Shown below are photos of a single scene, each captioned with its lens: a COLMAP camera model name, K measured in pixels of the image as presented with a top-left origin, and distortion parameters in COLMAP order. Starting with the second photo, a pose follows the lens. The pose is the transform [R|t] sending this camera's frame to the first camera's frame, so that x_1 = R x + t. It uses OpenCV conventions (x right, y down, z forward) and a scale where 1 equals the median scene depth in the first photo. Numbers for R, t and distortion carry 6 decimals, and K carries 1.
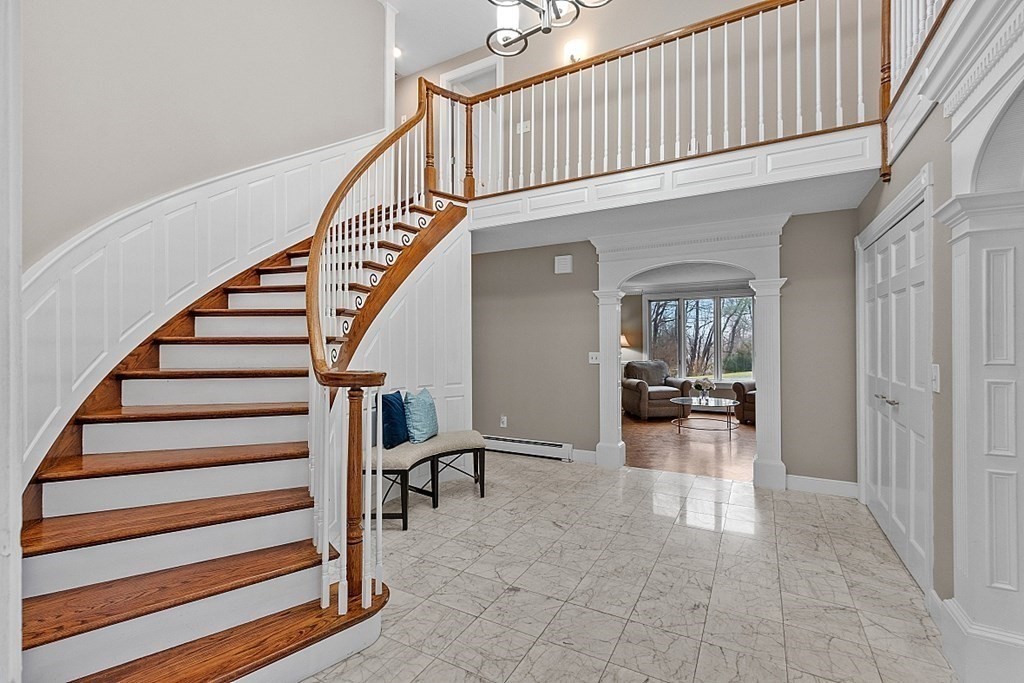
lens RADIAL K [[449.0, 0, 511.3], [0, 449.0, 331.9], [0, 0, 1]] dist [0.000096, -0.000029]
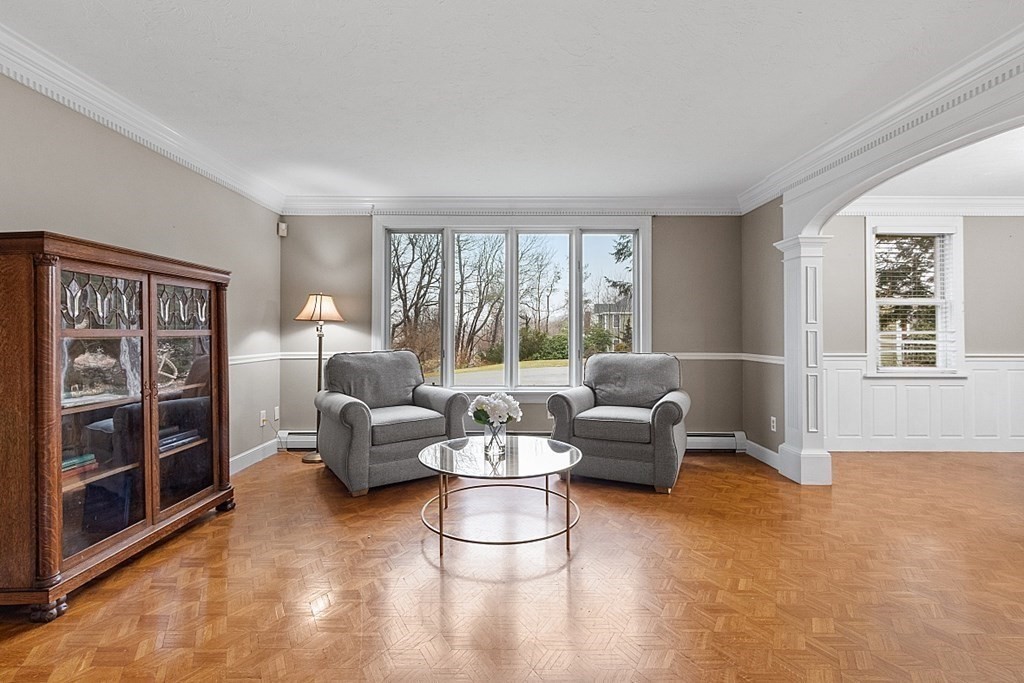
lens RADIAL K [[449.0, 0, 511.3], [0, 449.0, 331.9], [0, 0, 1]] dist [0.000096, -0.000029]
pose [[0.872497, 0.007859, 0.488557, 0.200316], [-0.017508, 0.999731, 0.015184, 0.035429], [-0.488306, -0.021802, 0.872400, 0.537662]]
